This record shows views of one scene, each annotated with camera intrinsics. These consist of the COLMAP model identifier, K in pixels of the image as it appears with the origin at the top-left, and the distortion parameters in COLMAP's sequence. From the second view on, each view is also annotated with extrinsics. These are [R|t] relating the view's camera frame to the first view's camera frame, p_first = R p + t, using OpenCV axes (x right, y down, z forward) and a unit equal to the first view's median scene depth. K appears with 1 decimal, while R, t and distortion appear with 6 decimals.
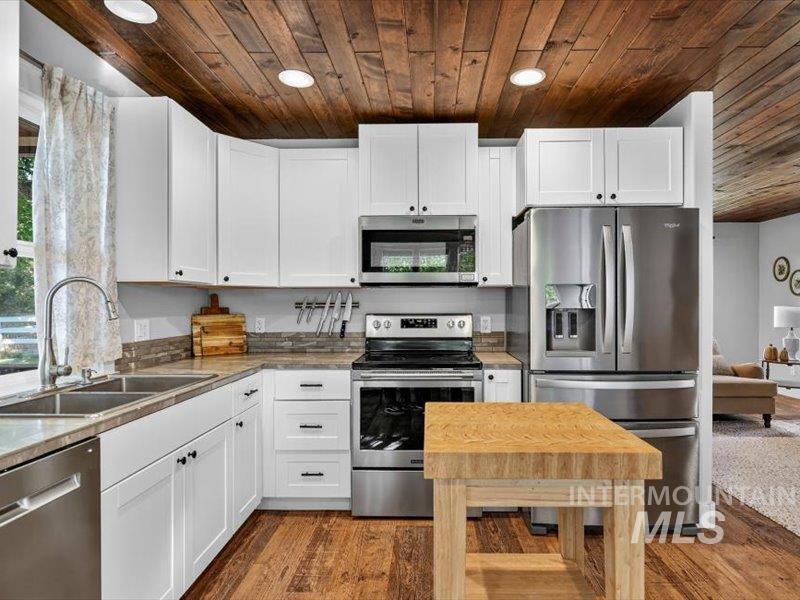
lens RADIAL K [[482.6, 0, 402.8], [0, 482.6, 303.3], [0, 0, 1]] dist [-0.005604, 0.000855]
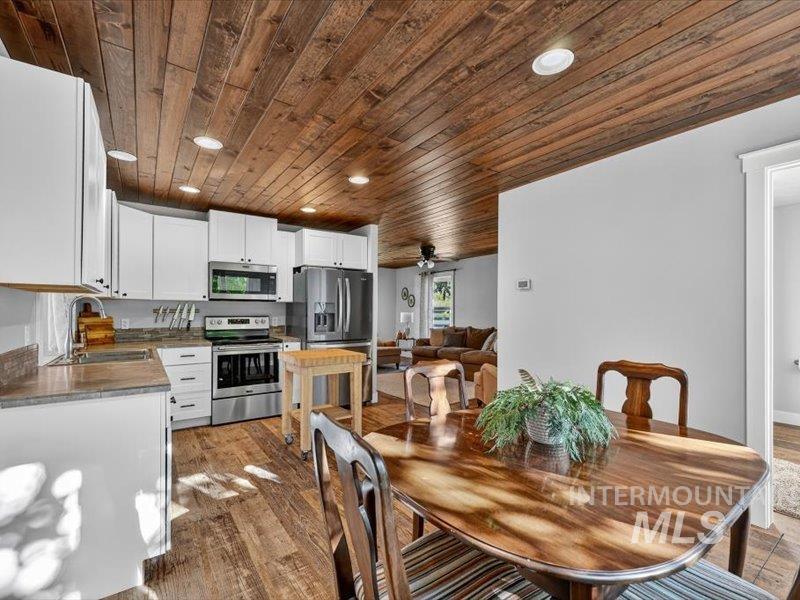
lens RADIAL K [[364.0, 0, 401.3], [0, 364.0, 307.1], [0, 0, 1]] dist [0.000179, 0.000054]
pose [[0.799452, 0.012390, 0.600603, -0.320110], [-0.009068, 0.999922, -0.008557, -0.005981], [-0.600662, 0.001394, 0.799502, -0.479331]]
